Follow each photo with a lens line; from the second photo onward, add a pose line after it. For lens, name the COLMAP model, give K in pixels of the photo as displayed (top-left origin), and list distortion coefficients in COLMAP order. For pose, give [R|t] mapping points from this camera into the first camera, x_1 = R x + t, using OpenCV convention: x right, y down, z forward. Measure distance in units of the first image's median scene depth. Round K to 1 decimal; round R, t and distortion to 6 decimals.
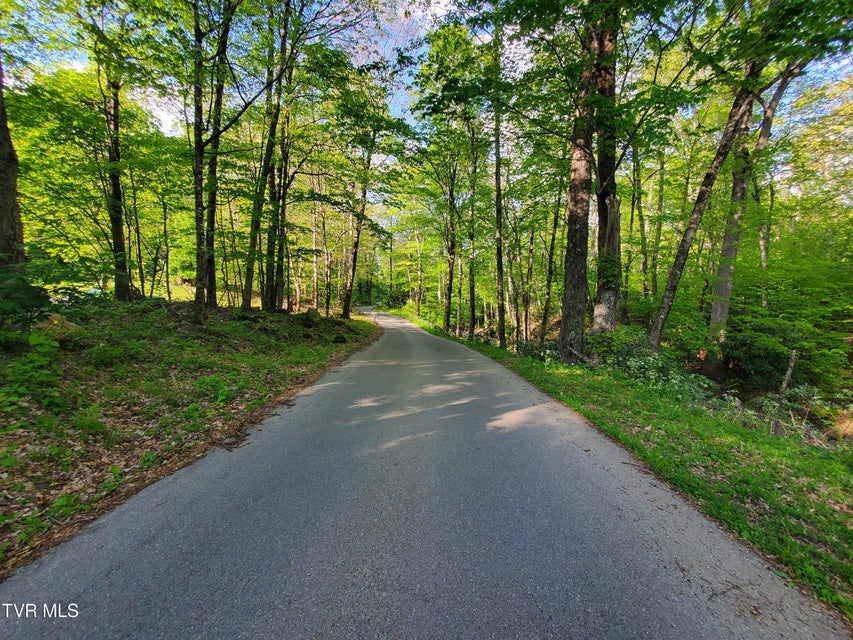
lens RADIAL K [[339.9, 0, 428.3], [0, 339.9, 316.9], [0, 0, 1]] dist [0.001396, 0.000016]
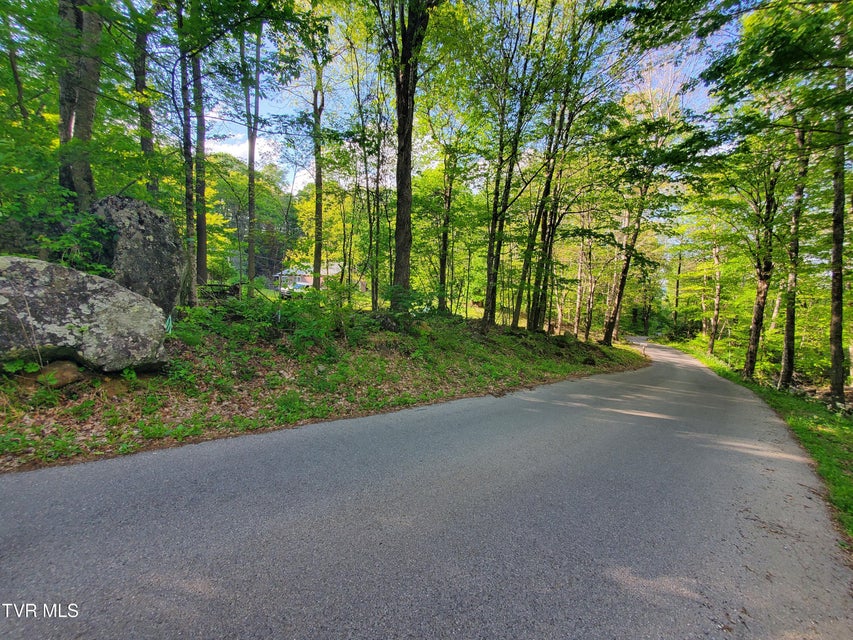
lens RADIAL K [[339.9, 0, 428.3], [0, 339.9, 316.9], [0, 0, 1]] dist [0.001396, 0.000016]
pose [[0.732483, 0.054154, -0.678628, 0.073948], [-0.101215, 0.994415, -0.029894, 0.006821], [0.673219, 0.090584, 0.733874, -0.126702]]
